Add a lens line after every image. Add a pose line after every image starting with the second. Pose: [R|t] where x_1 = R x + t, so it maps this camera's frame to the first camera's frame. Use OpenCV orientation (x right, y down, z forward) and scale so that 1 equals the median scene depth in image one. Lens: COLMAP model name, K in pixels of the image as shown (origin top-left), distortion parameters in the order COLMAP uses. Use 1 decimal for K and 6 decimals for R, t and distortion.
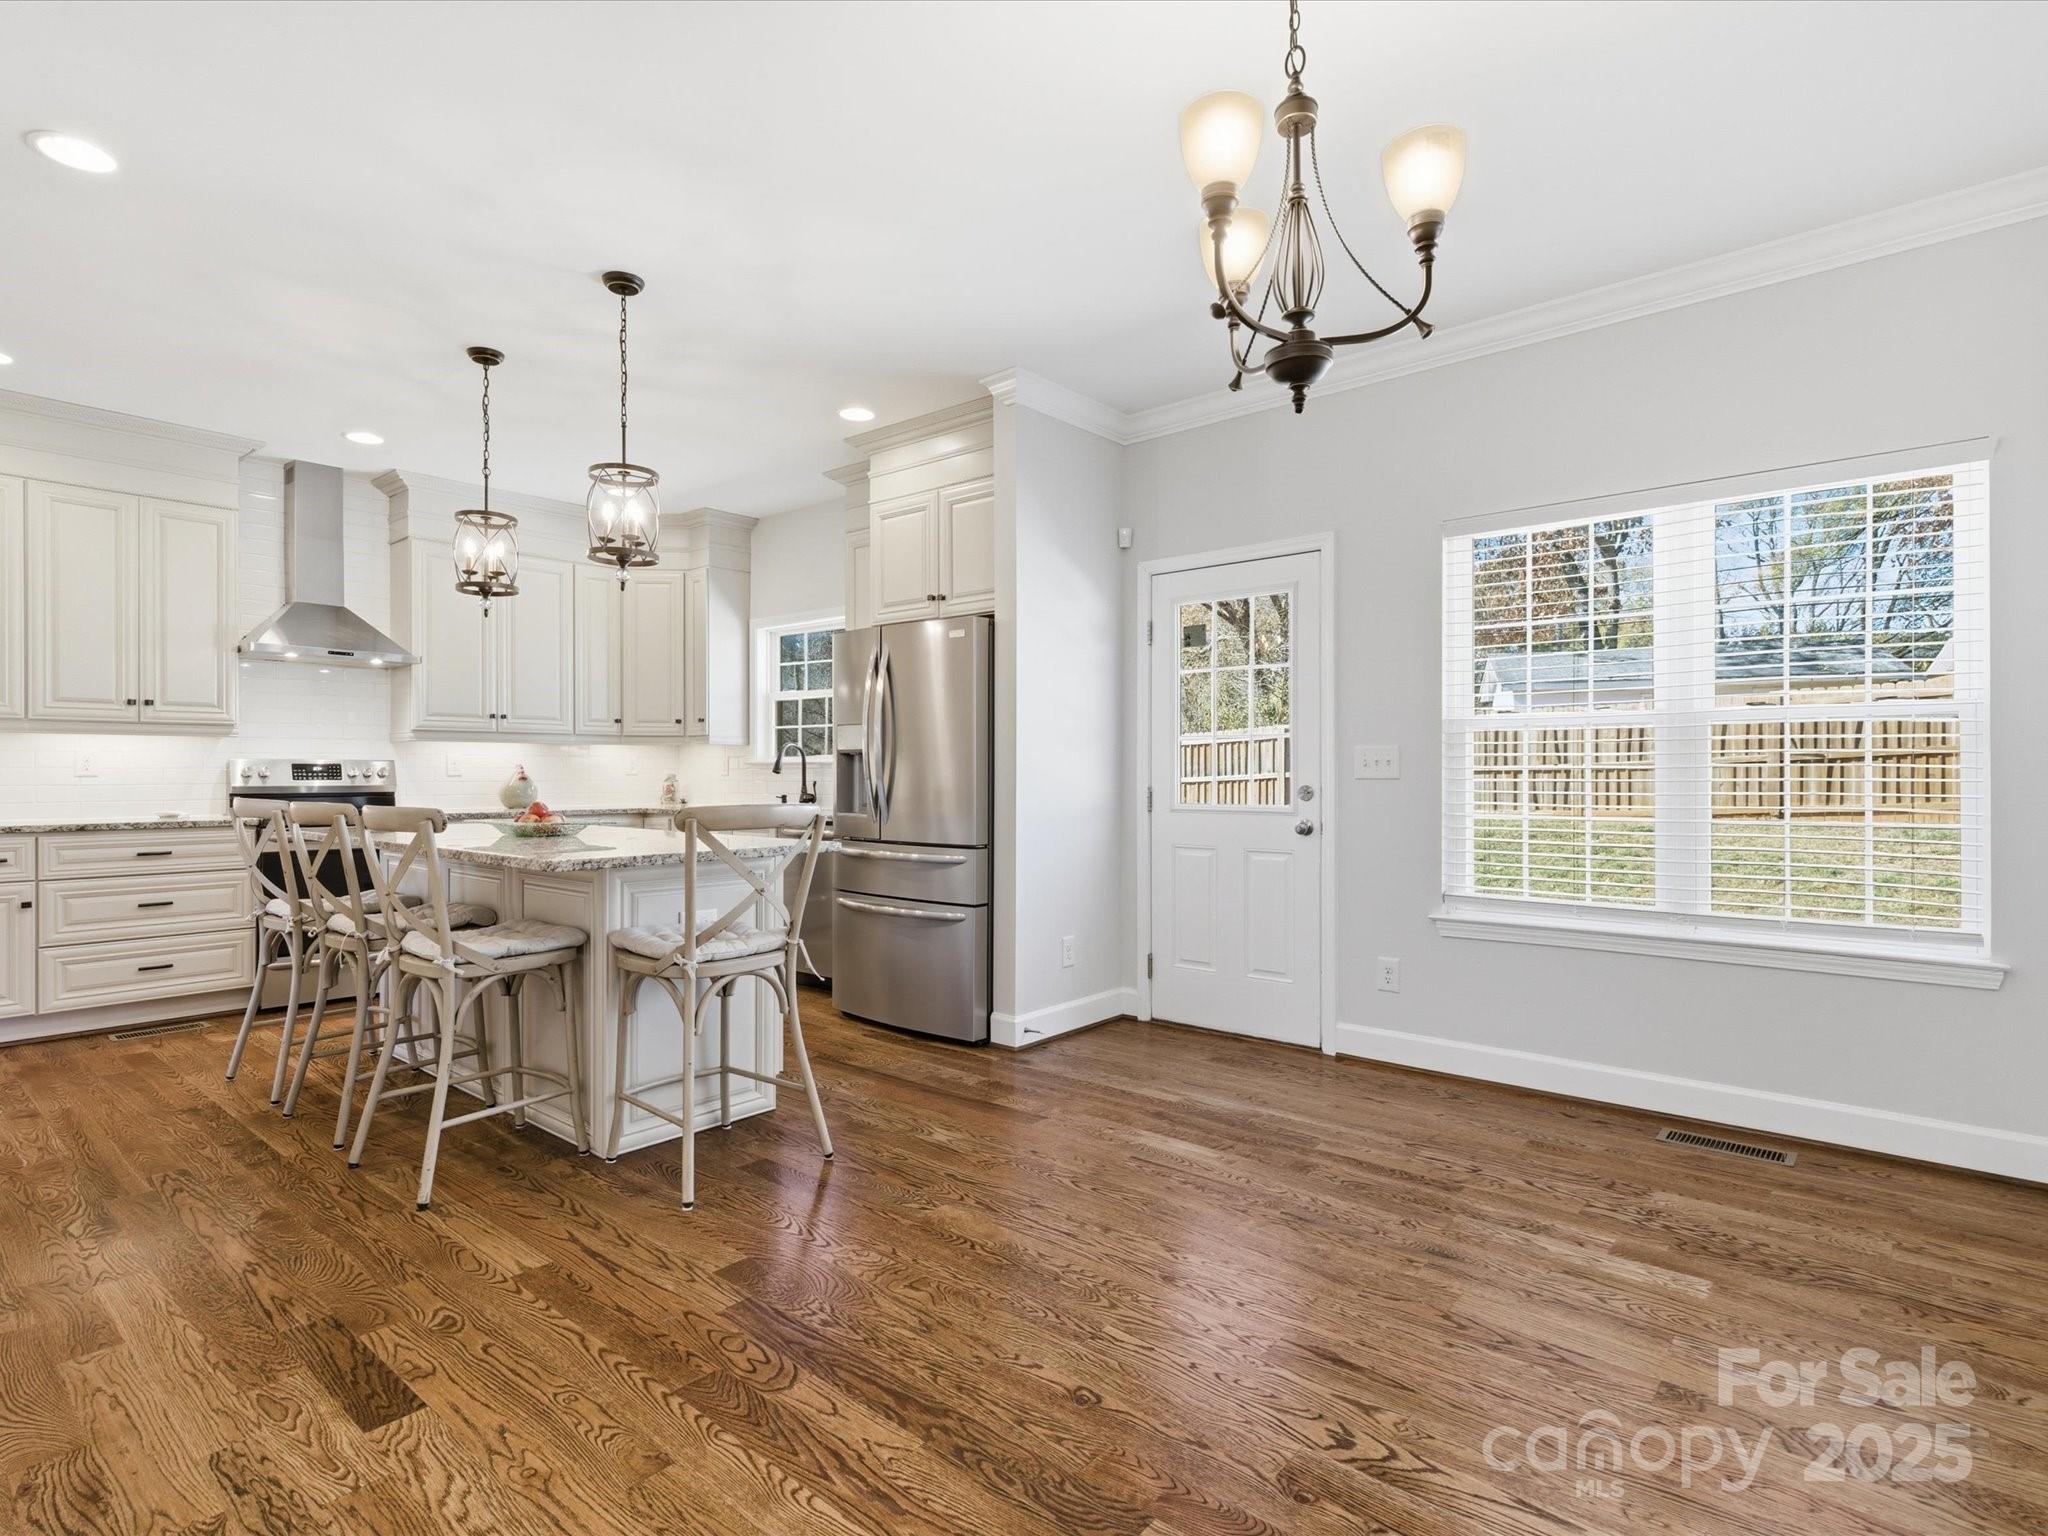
lens RADIAL K [[1033.7, 0, 1017.8], [0, 1033.7, 773.8], [0, 0, 1]] dist [0.001179, -0.002025]
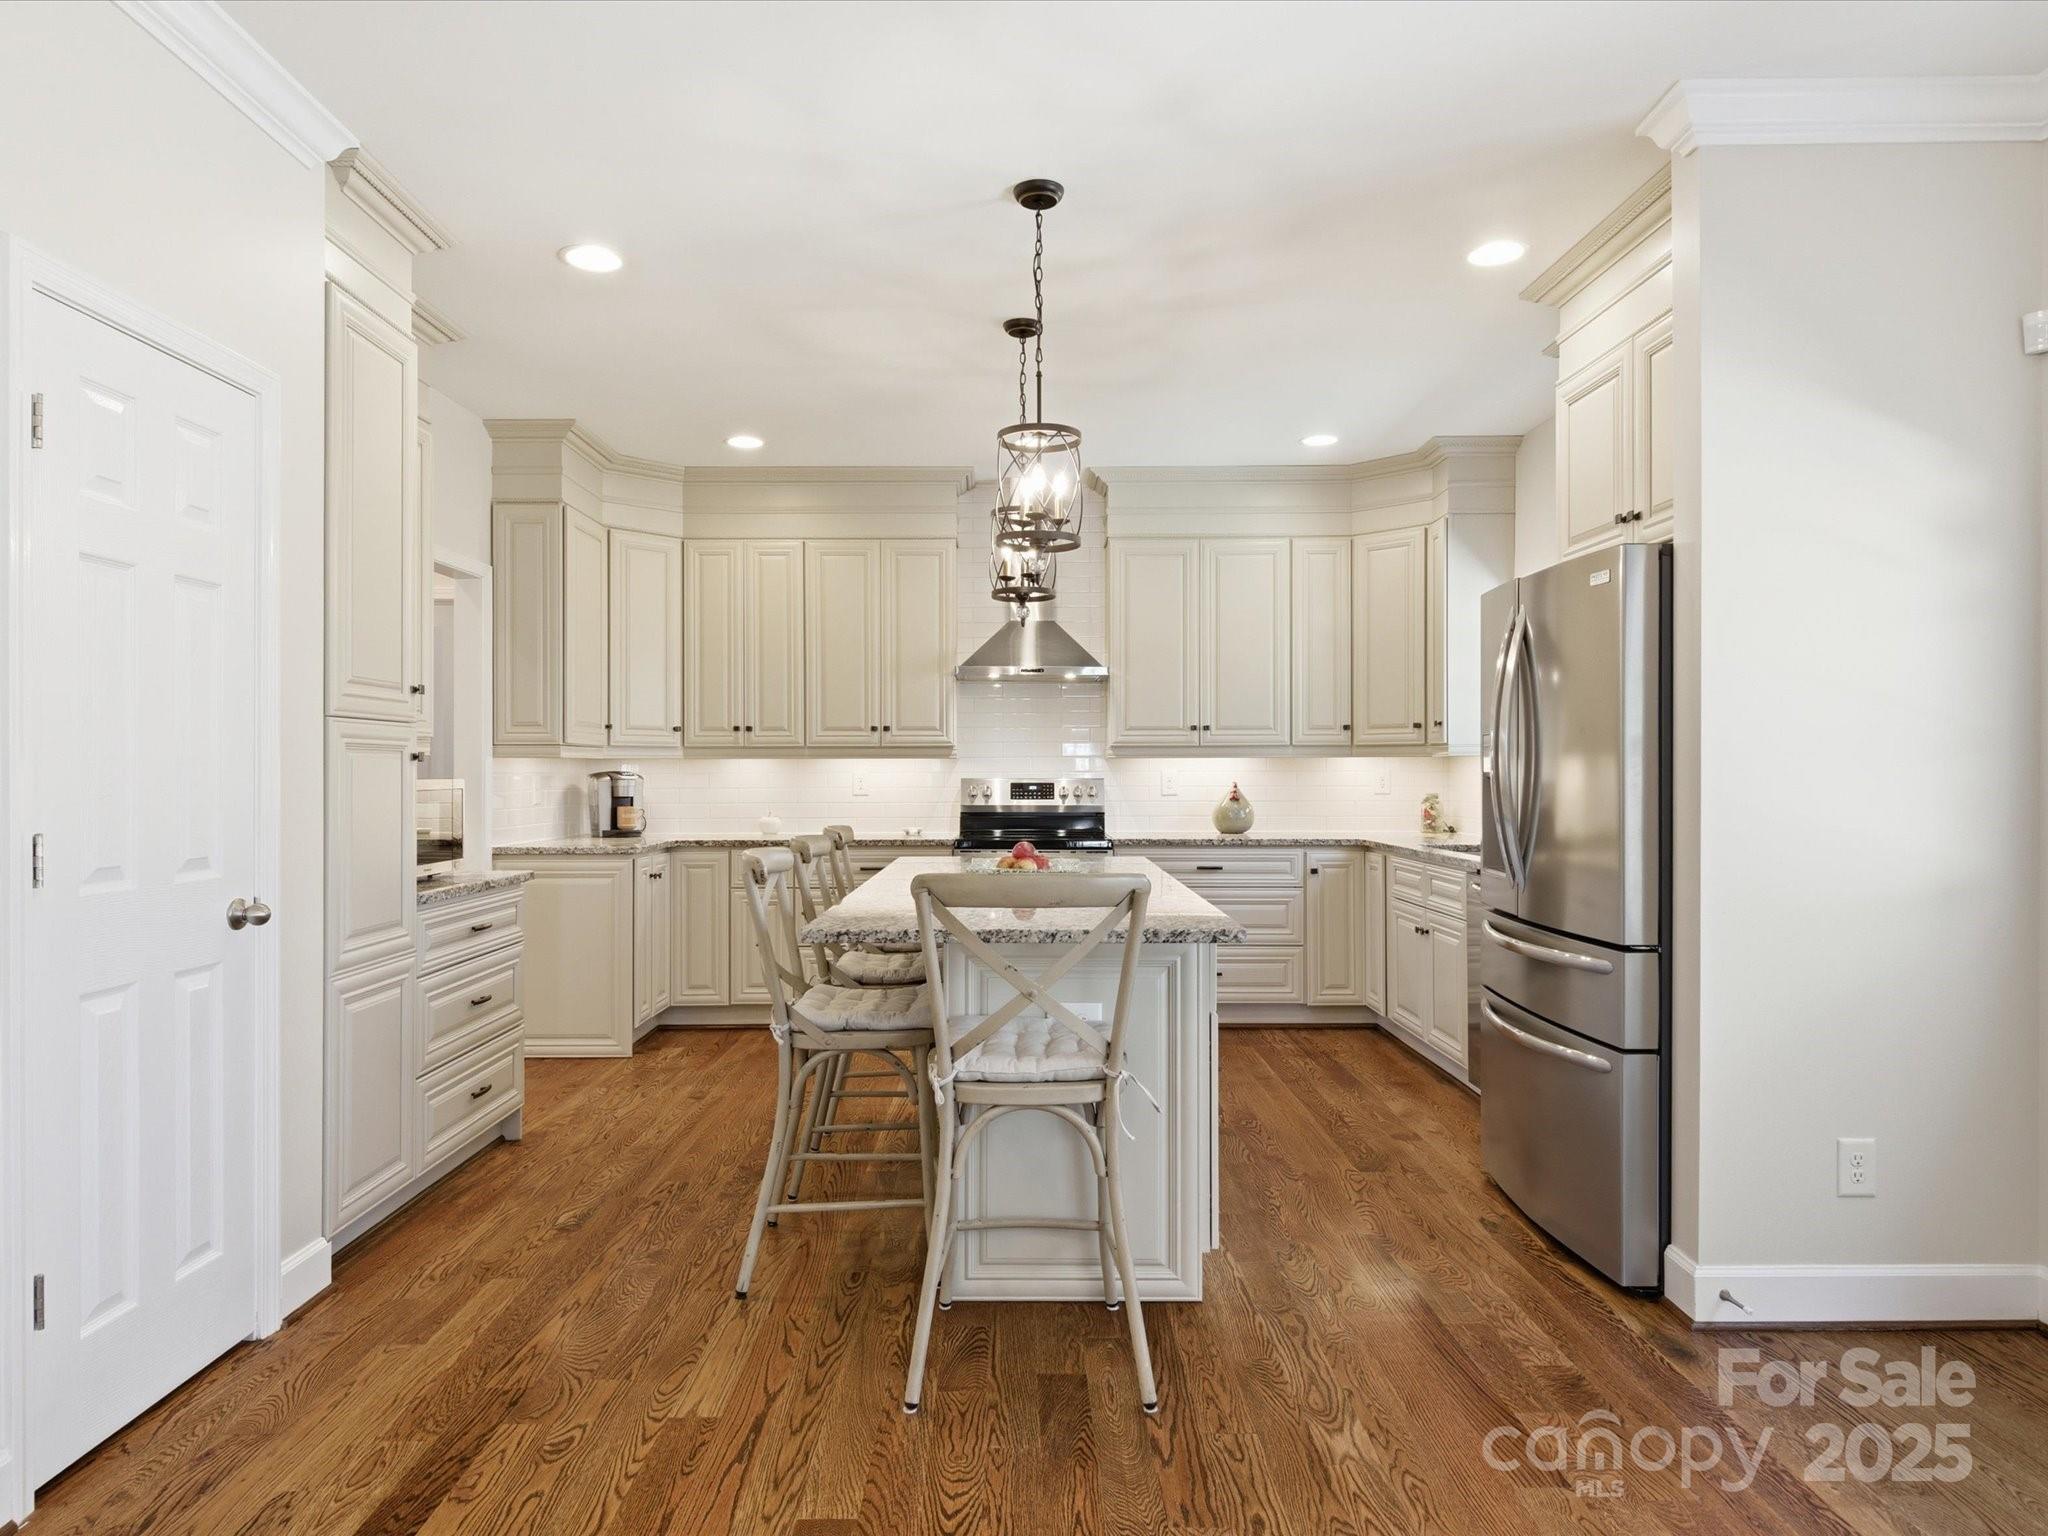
lens RADIAL K [[1234.8, 0, 1024.0], [0, 1234.8, 768.0], [0, 0, 1]] dist [0.006748, -0.001819]
pose [[0.653525, -0.002856, -0.756900, 0.244042], [0.000366, 0.999994, -0.003457, -0.024364], [0.756905, 0.001982, 0.653522, 0.280890]]
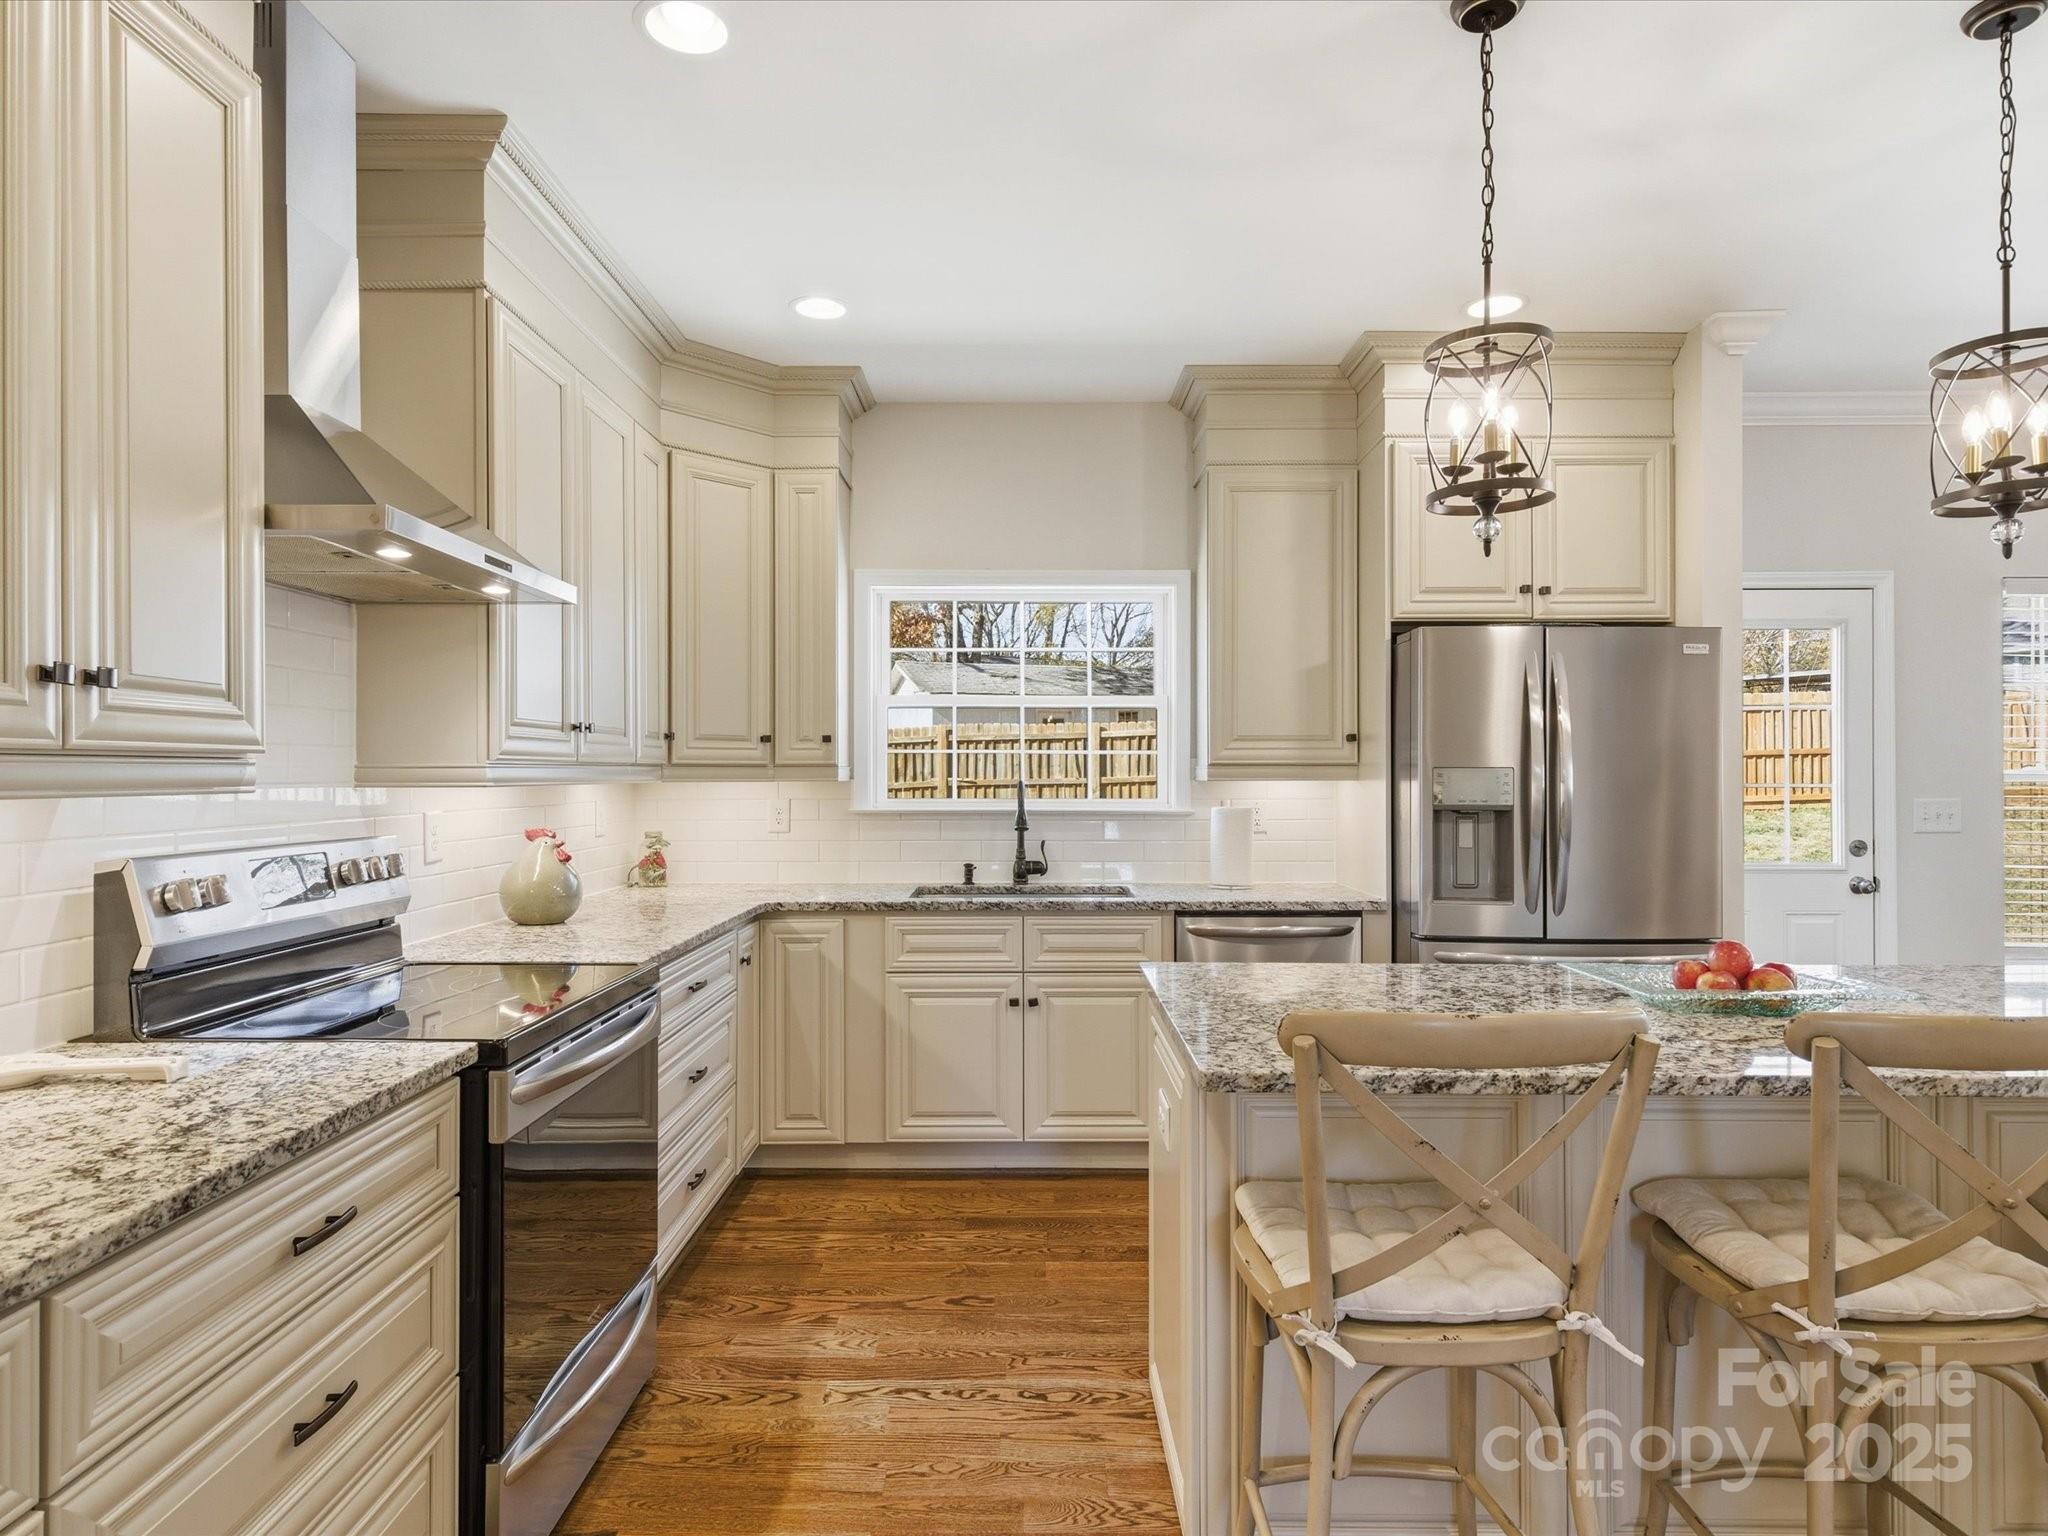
lens RADIAL K [[1135.8, 0, 1024.0], [0, 1135.8, 768.0], [0, 0, 1]] dist [0.004644, -0.000232]
pose [[0.768770, 0.002243, 0.639521, -0.889565], [0.002311, 0.999978, -0.006286, -0.045315], [-0.639521, 0.006310, 0.768748, 0.649555]]
